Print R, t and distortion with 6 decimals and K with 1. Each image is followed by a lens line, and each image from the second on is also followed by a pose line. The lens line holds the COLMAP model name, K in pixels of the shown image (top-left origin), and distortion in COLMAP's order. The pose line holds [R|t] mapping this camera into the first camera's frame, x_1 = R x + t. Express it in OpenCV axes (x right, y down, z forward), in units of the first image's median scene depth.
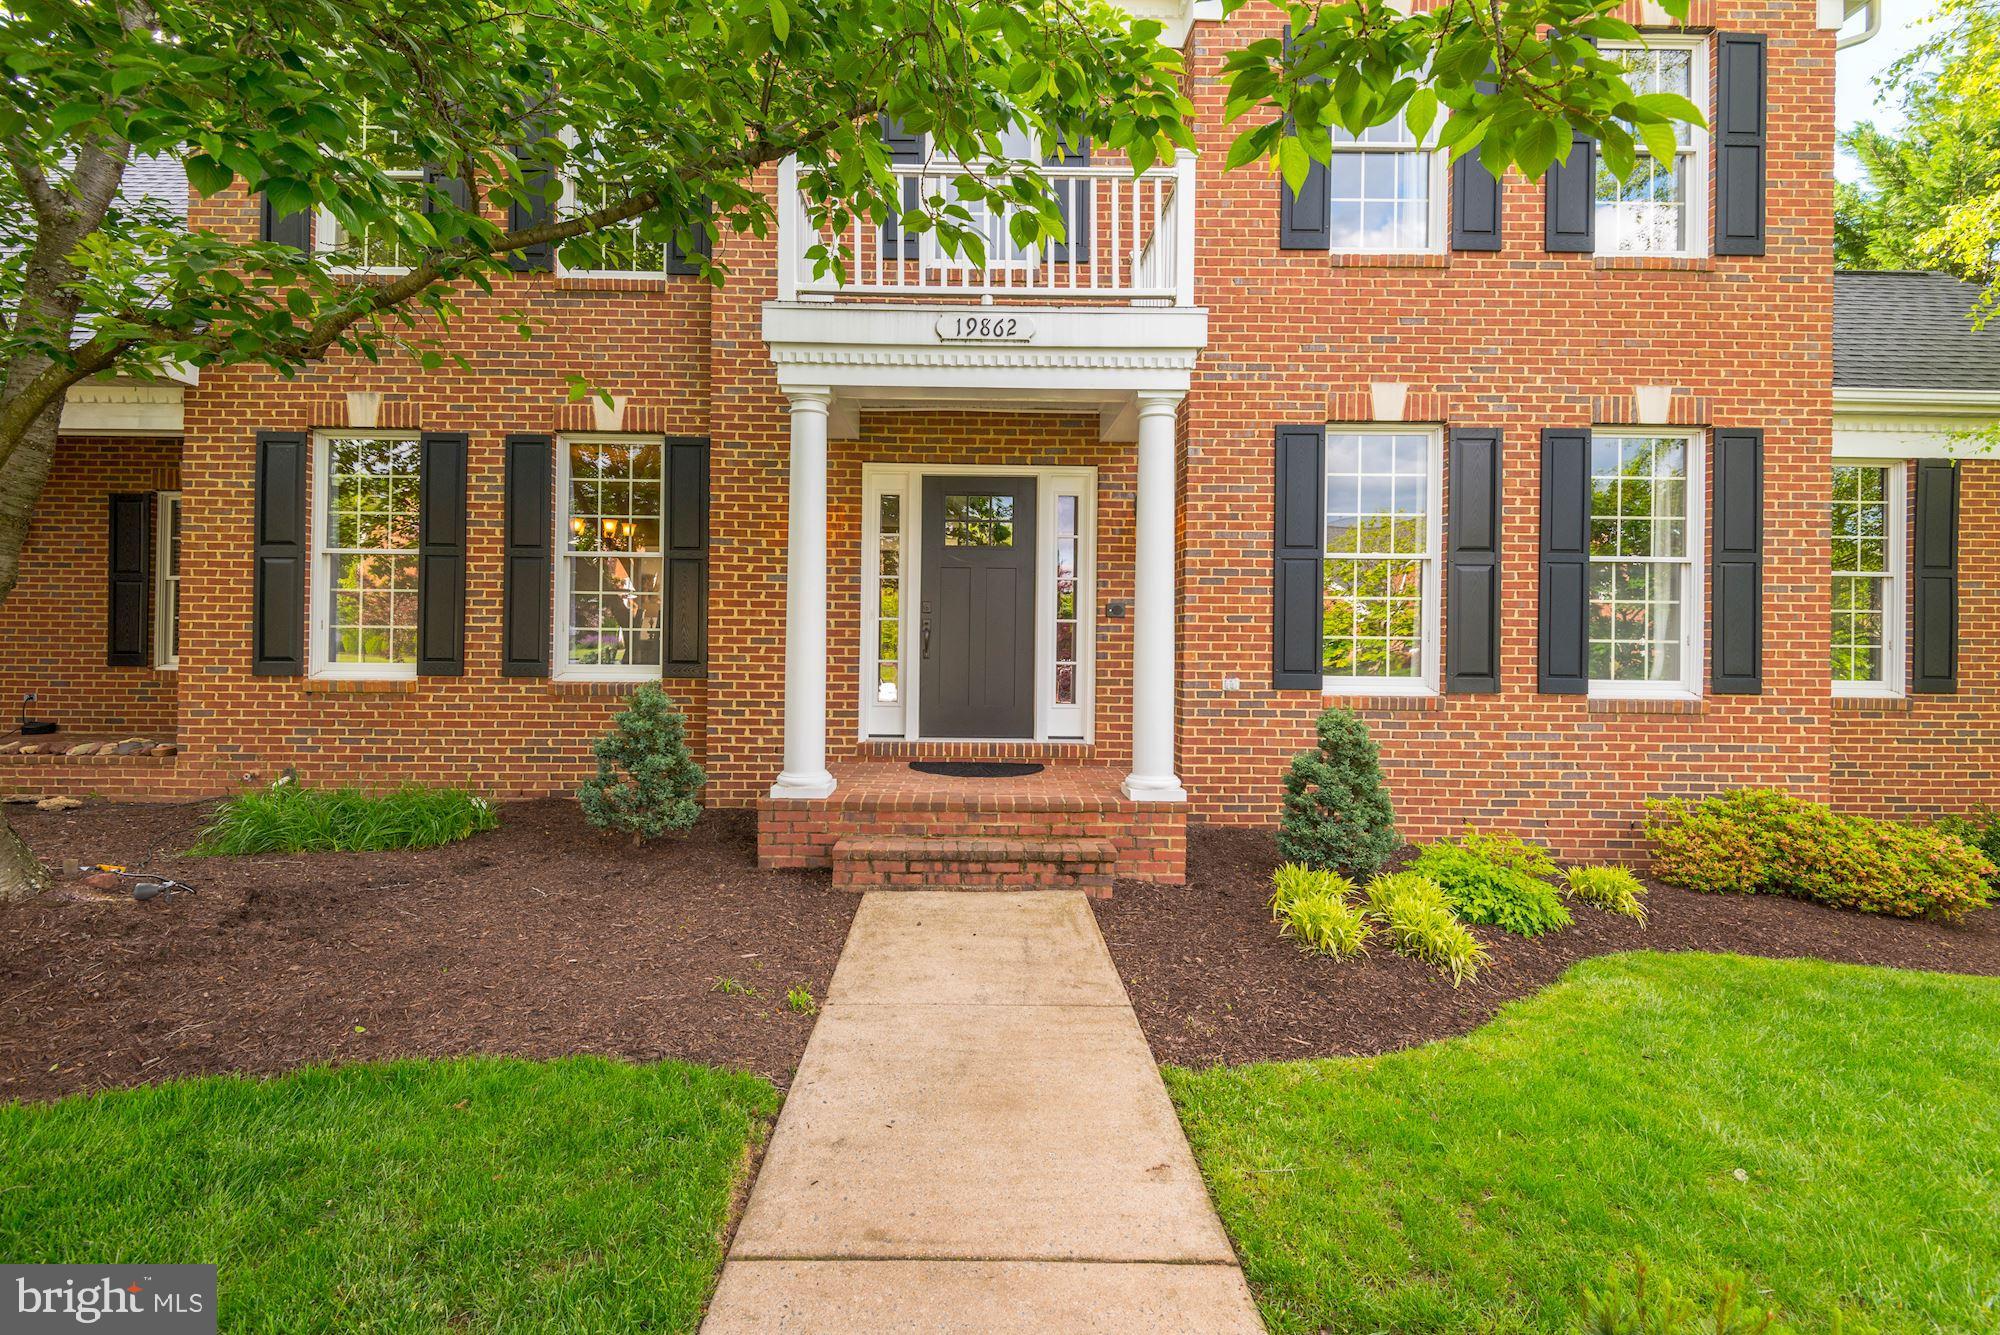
lens RADIAL K [[958.6, 0, 946.6], [0, 958.6, 629.4], [0, 0, 1]] dist [0.010641, -0.005313]
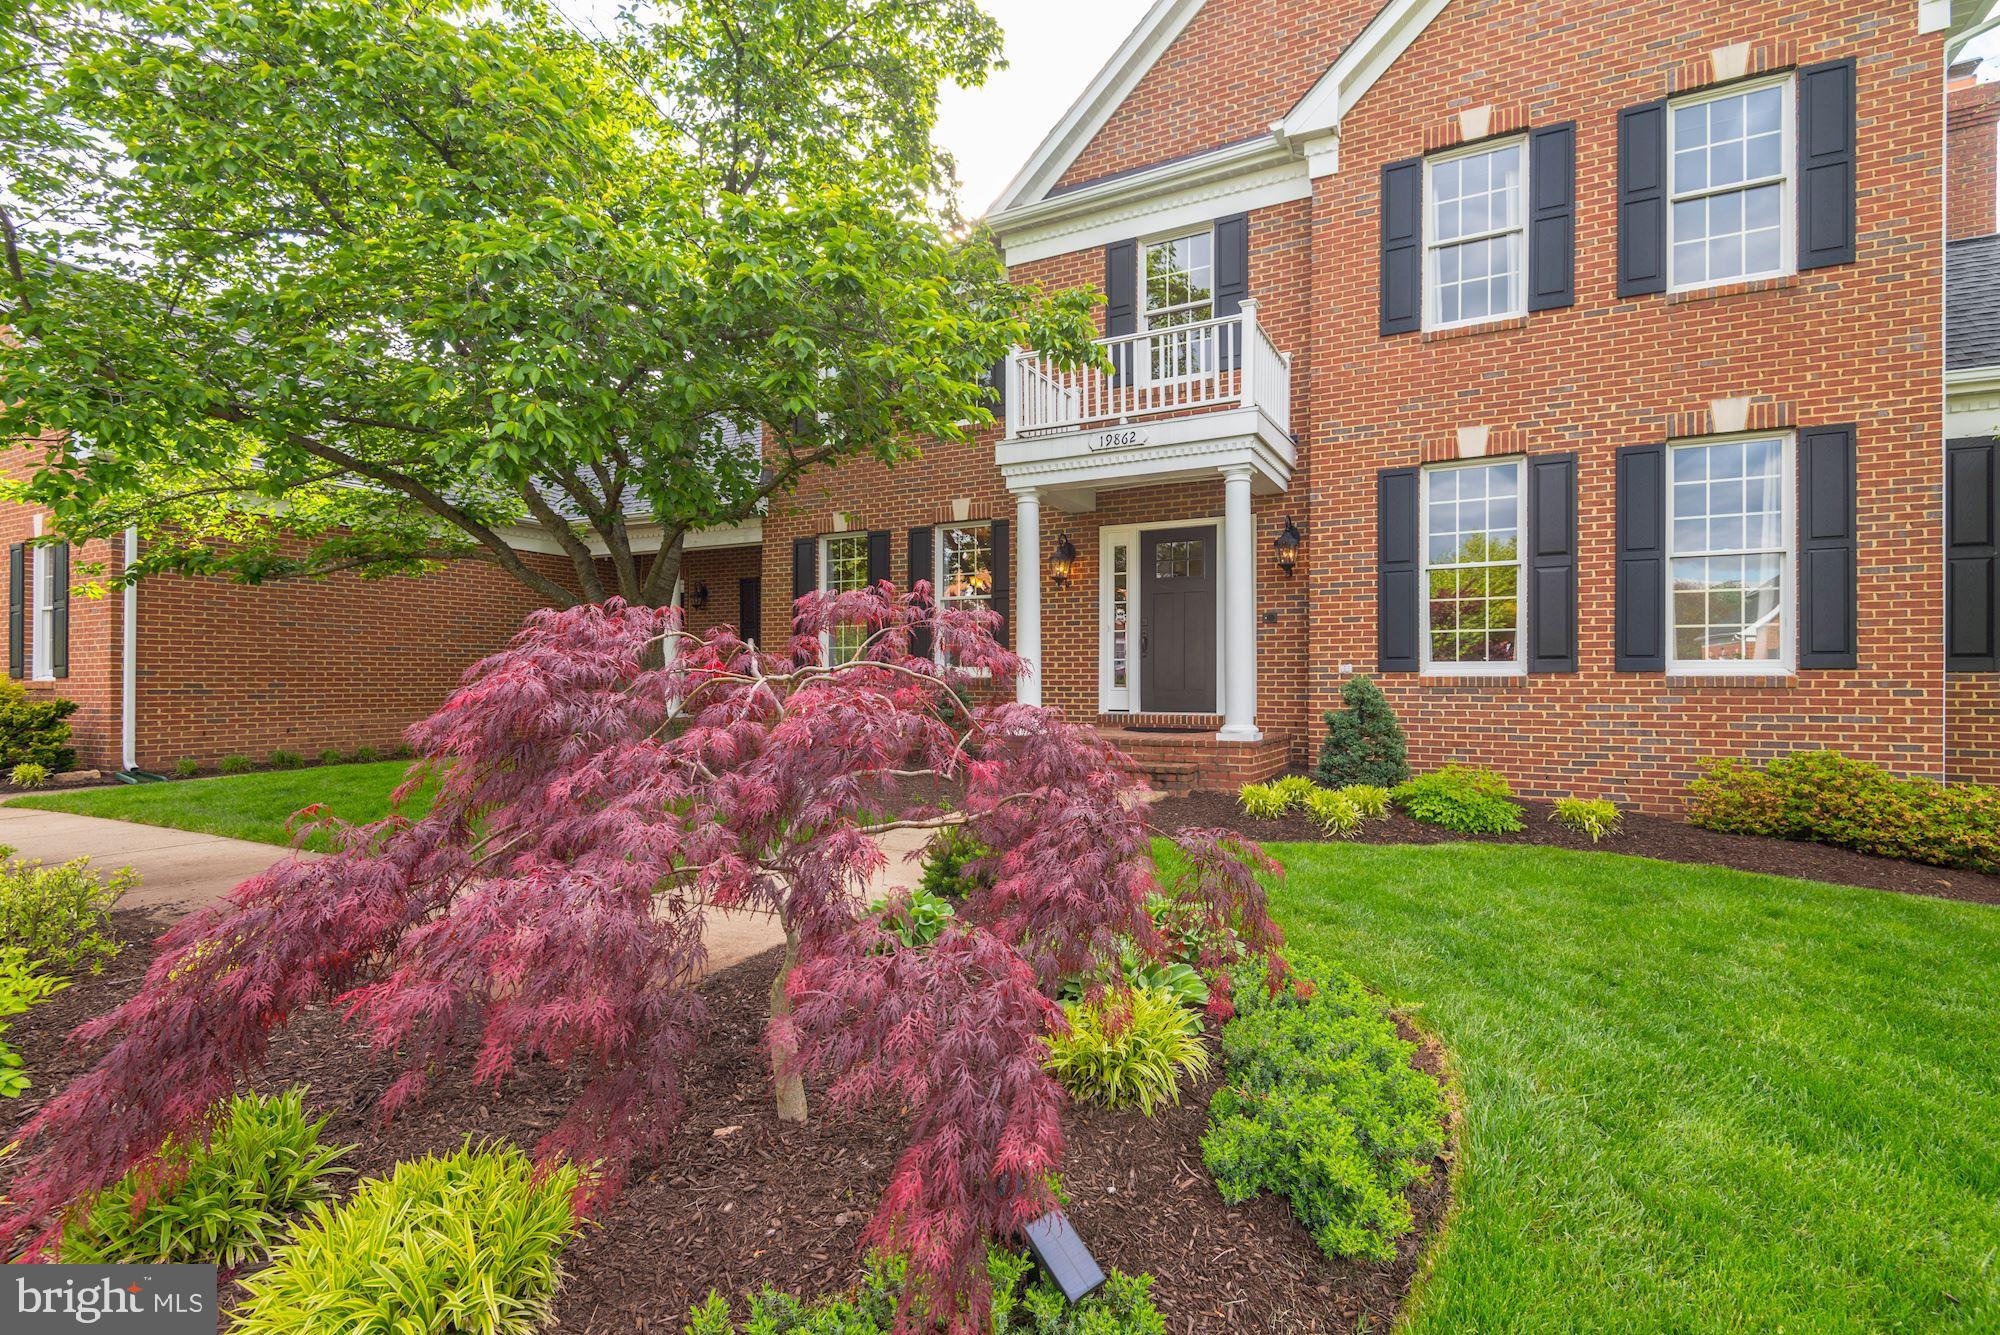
lens RADIAL K [[958.6, 0, 1002.2], [0, 958.6, 676.9], [0, 0, 1]] dist [0.010641, -0.005313]
pose [[0.878580, -0.013204, -0.477413, 0.515522], [0.013126, 0.999908, -0.003499, 0.067058], [0.477415, -0.003192, 0.878672, -0.401727]]
